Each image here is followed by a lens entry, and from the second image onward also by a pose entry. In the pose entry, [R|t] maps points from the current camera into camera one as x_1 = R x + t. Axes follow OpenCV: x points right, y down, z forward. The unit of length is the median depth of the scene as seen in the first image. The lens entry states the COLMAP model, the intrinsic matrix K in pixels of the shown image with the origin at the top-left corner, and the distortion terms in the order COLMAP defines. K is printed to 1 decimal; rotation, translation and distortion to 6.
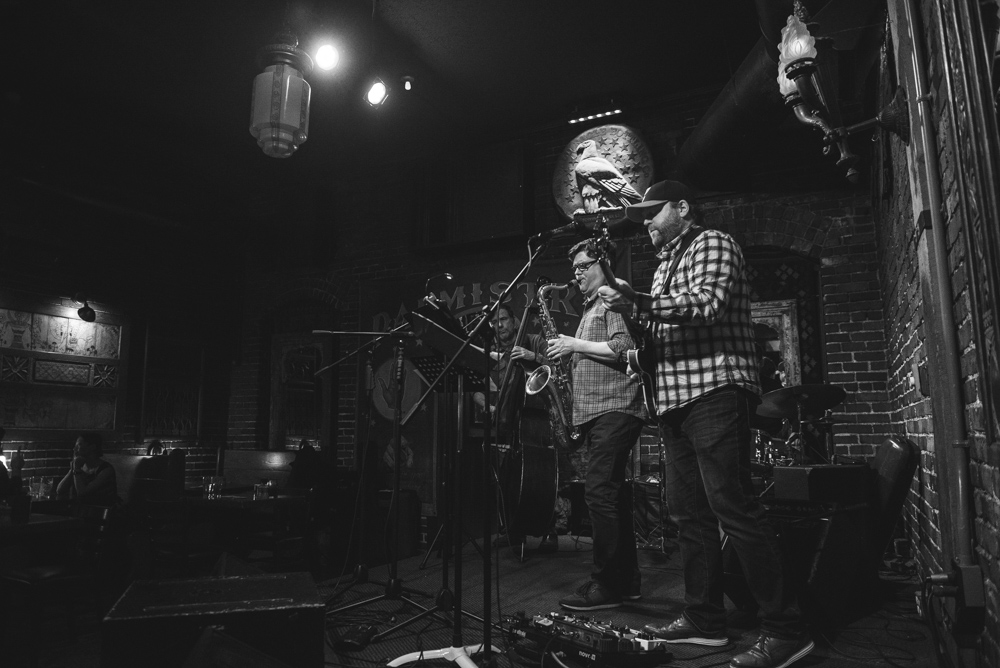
lens RADIAL K [[686.4, 0, 500.0], [0, 686.4, 334.0], [0, 0, 1]] dist [-0.048506, 0.000916]
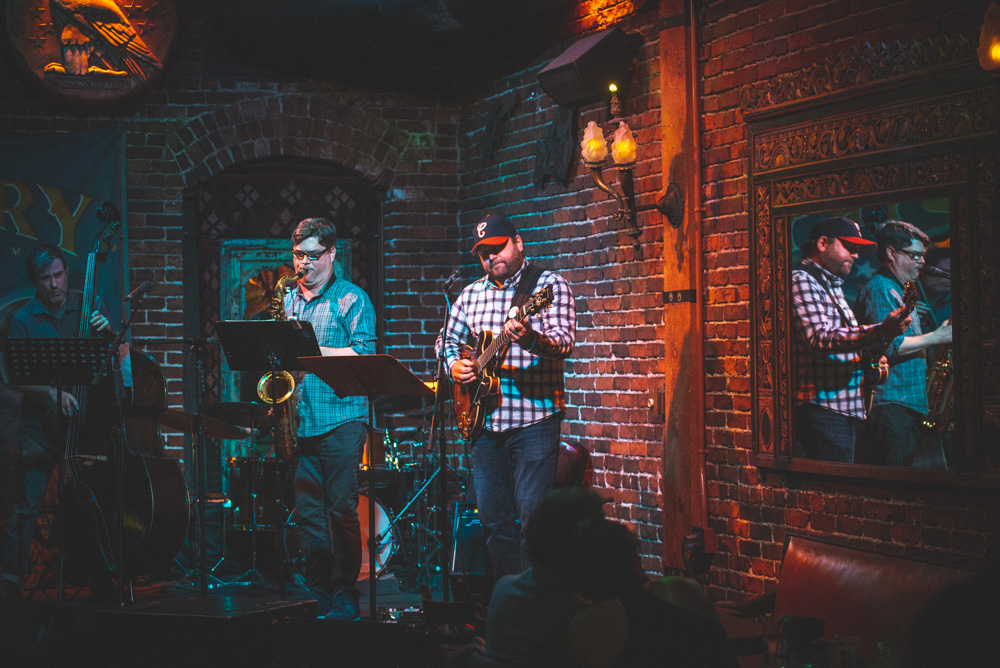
lens RADIAL K [[2020.7, 0, 500.0], [0, 2020.7, 334.0], [0, 0, 1]] dist [-0.099875, -0.199416]
pose [[0.703660, 0.001474, 0.710535, -1.344951], [-0.092668, 0.991647, 0.089714, -0.221765], [-0.704468, -0.128972, 0.697919, -0.832042]]
